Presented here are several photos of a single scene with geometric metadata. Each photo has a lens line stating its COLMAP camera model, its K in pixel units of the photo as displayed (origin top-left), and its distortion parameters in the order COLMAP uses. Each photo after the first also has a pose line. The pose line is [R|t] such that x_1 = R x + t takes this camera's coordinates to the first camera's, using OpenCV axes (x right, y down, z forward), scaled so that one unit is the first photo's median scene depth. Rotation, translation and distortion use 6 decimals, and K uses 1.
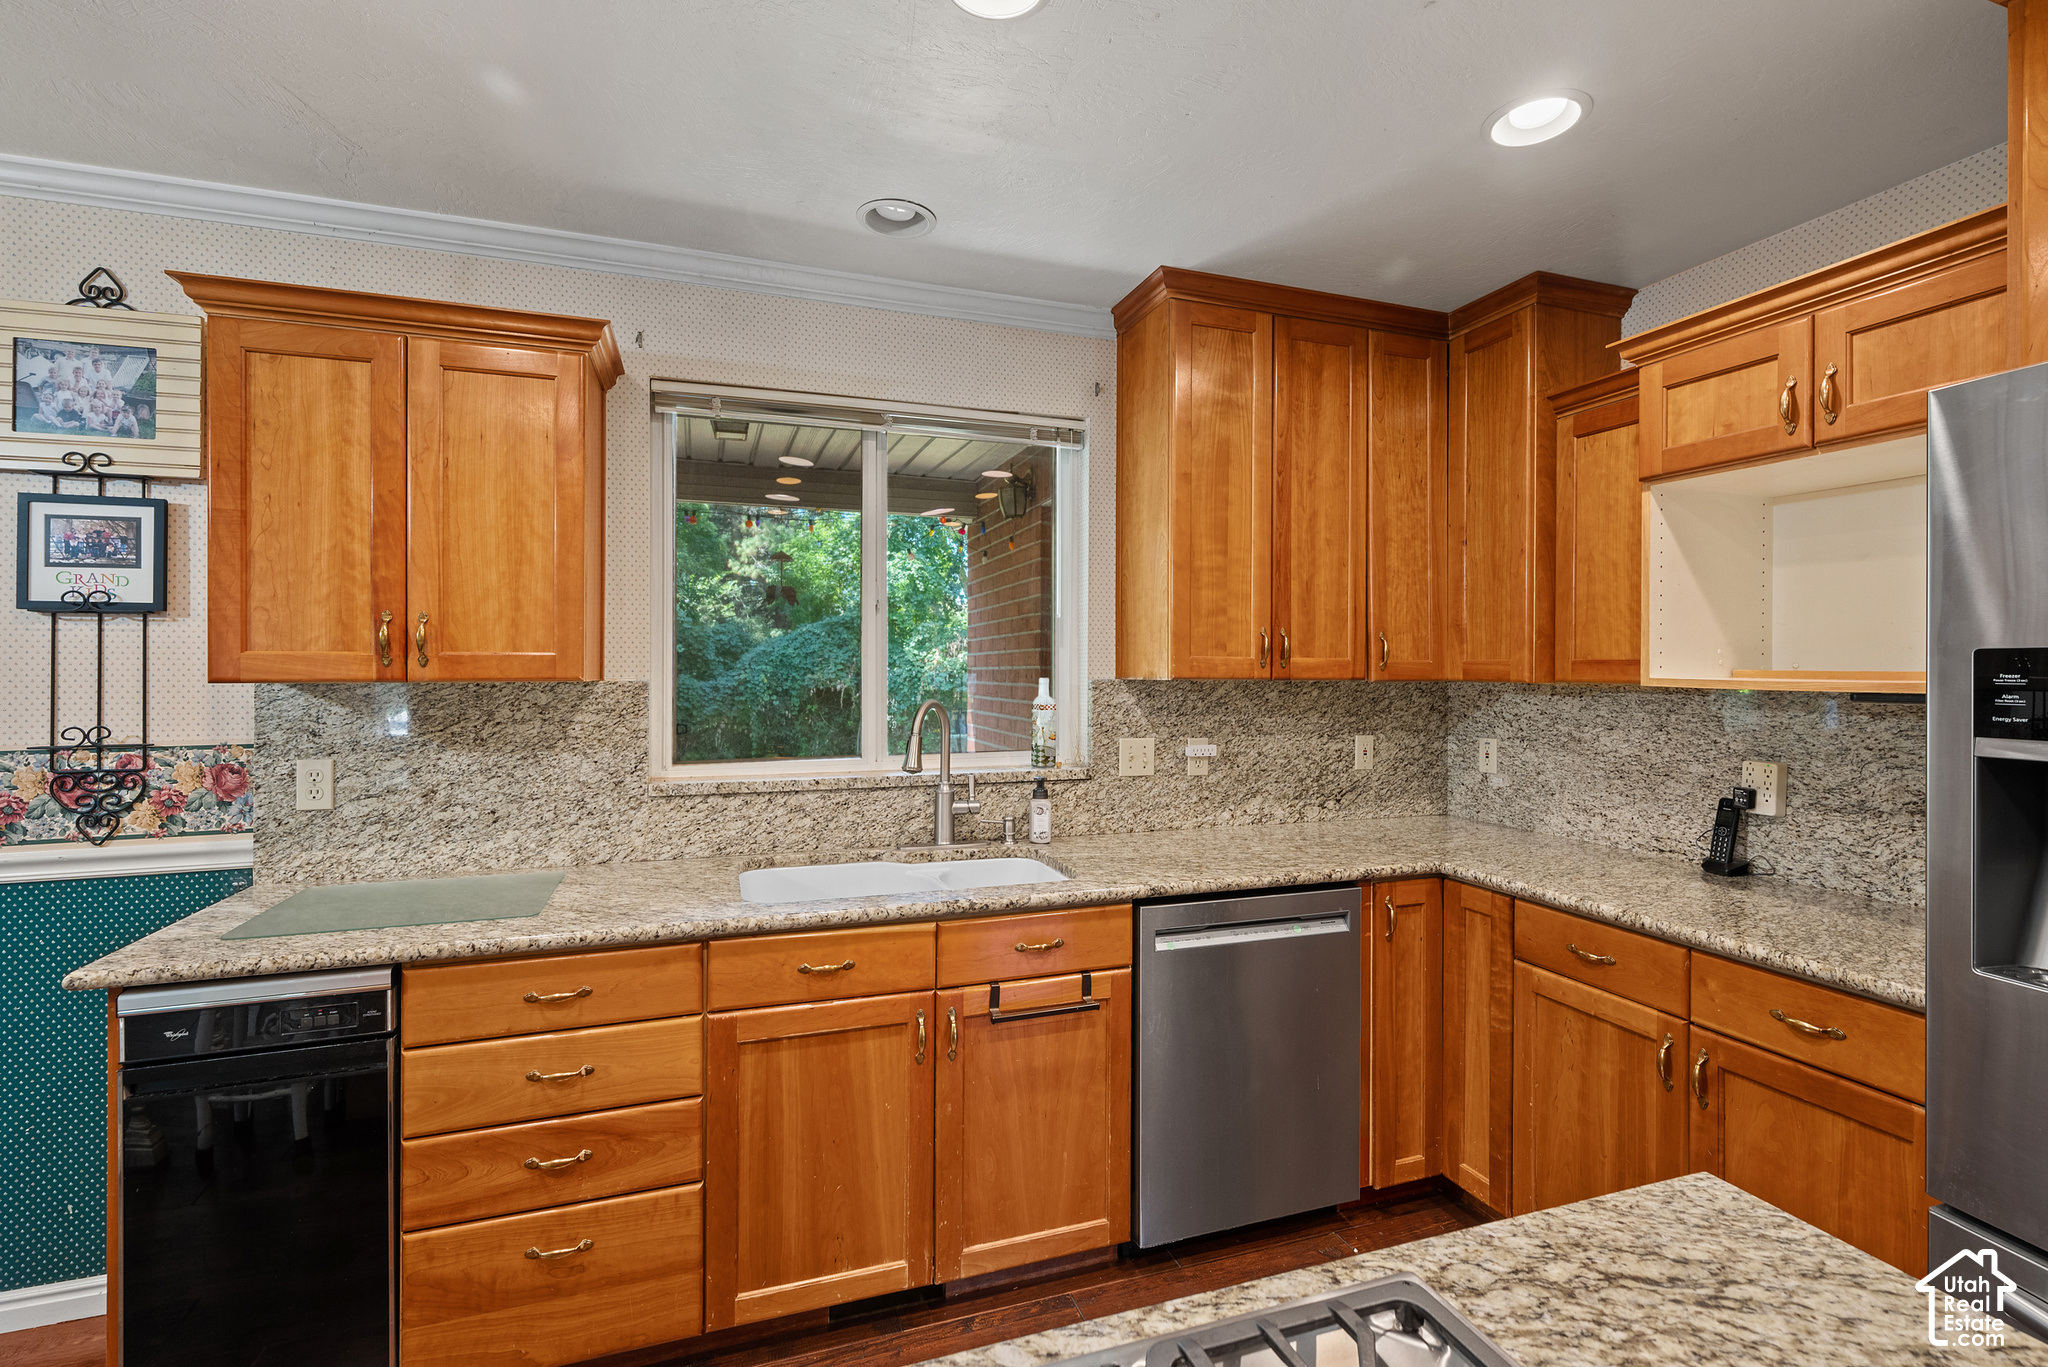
lens RADIAL K [[919.2, 0, 1021.3], [0, 919.2, 671.4], [0, 0, 1]] dist [0.001451, -0.000413]
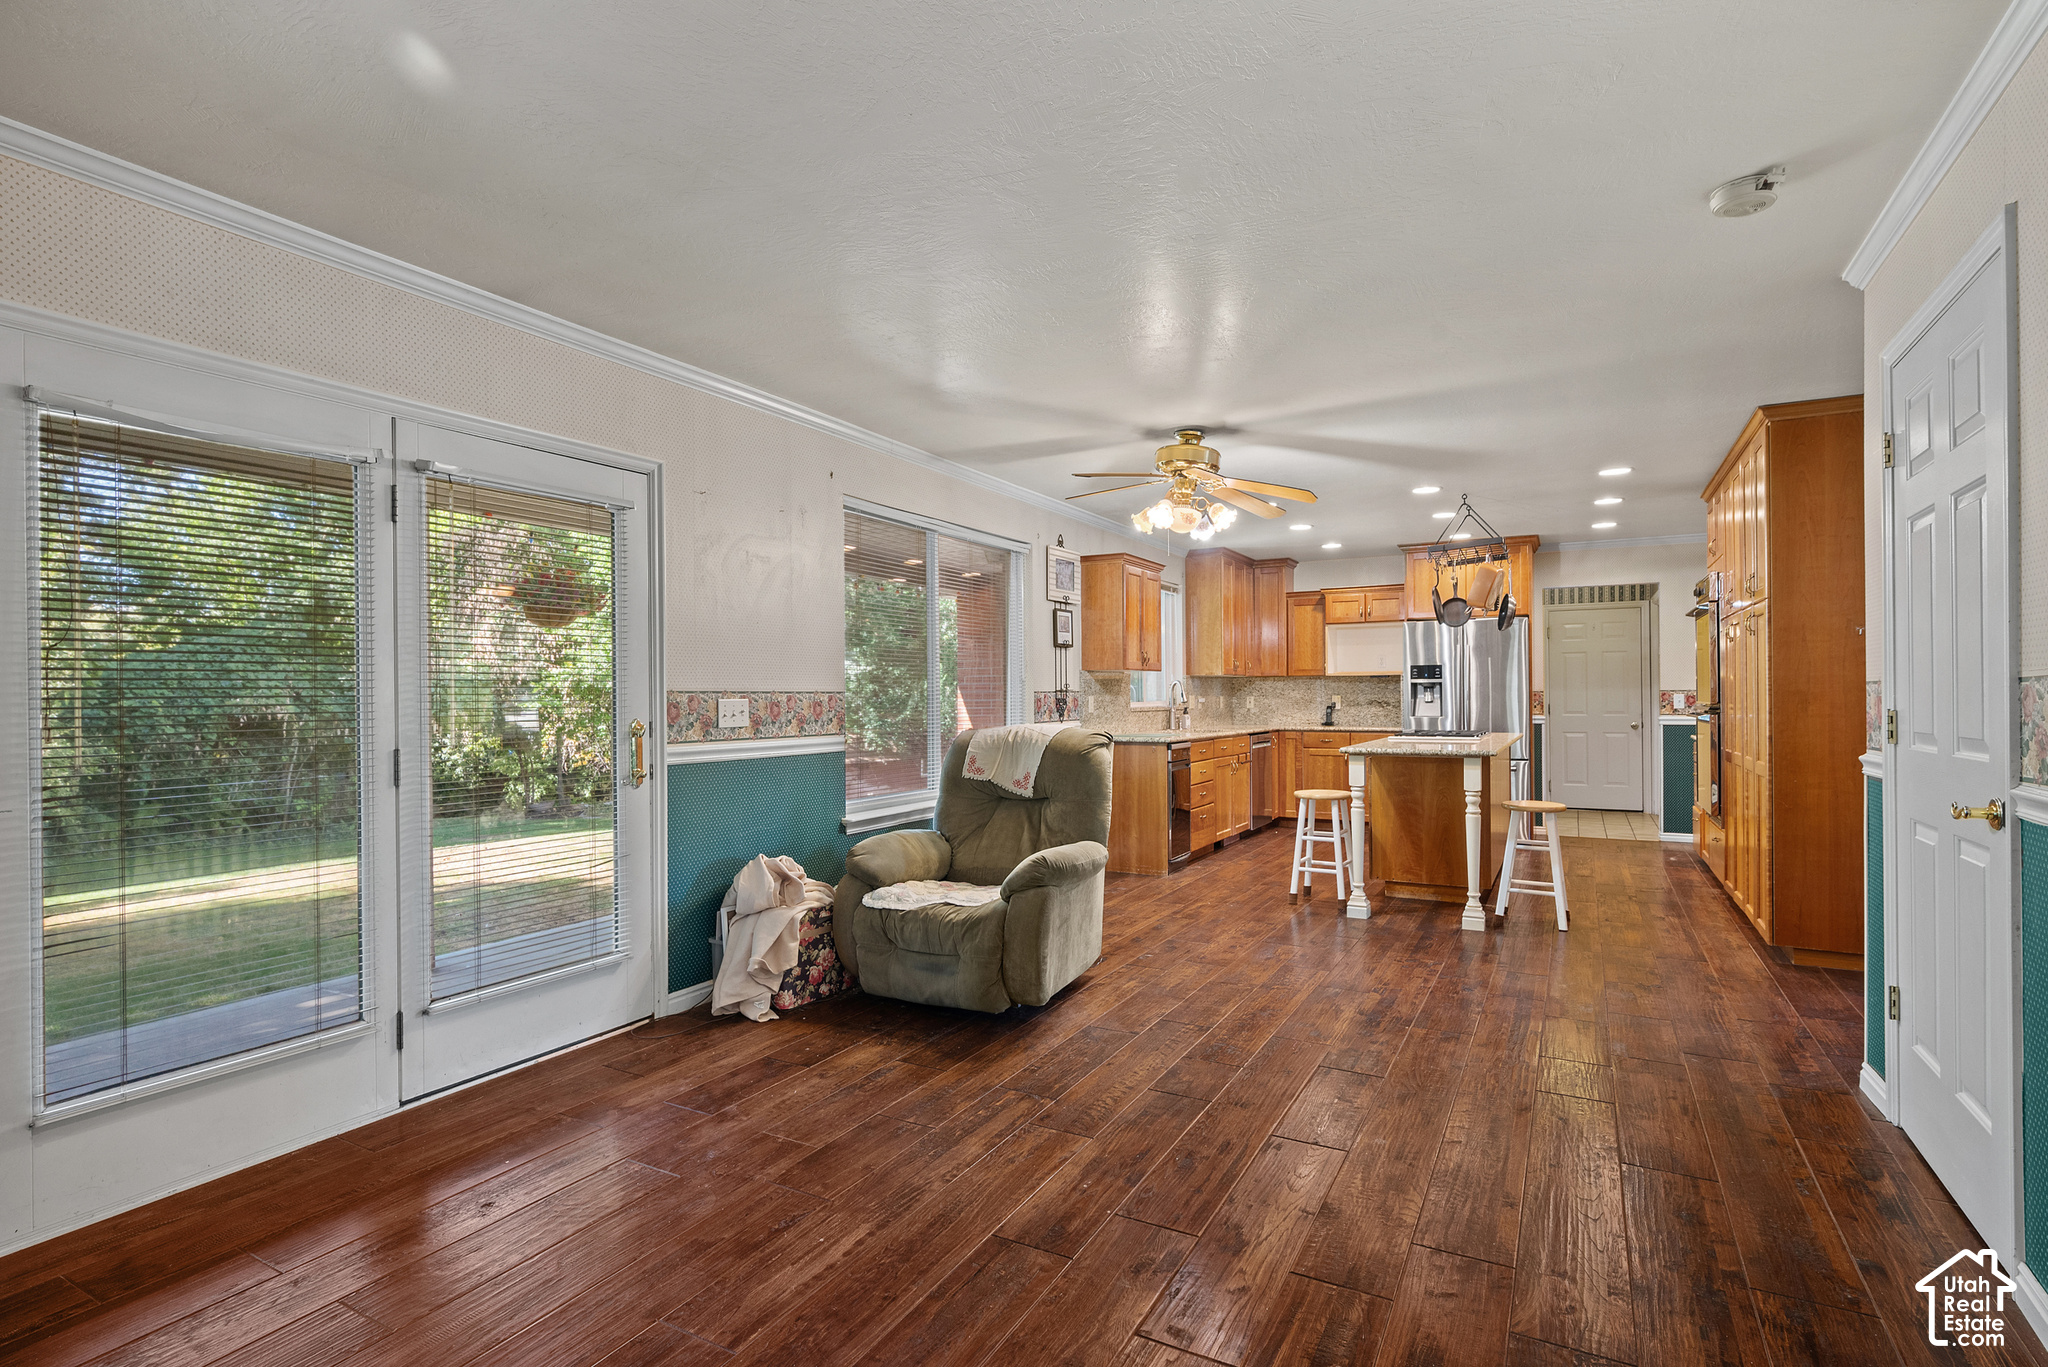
lens RADIAL K [[994.9, 0, 1026.6], [0, 994.9, 694.3], [0, 0, 1]] dist [-0.001024, 0.000300]
pose [[0.740409, -0.005143, 0.672137, -3.111094], [0.010728, 0.999934, -0.004166, 0.099601], [-0.672071, 0.010295, 0.740415, -1.287433]]
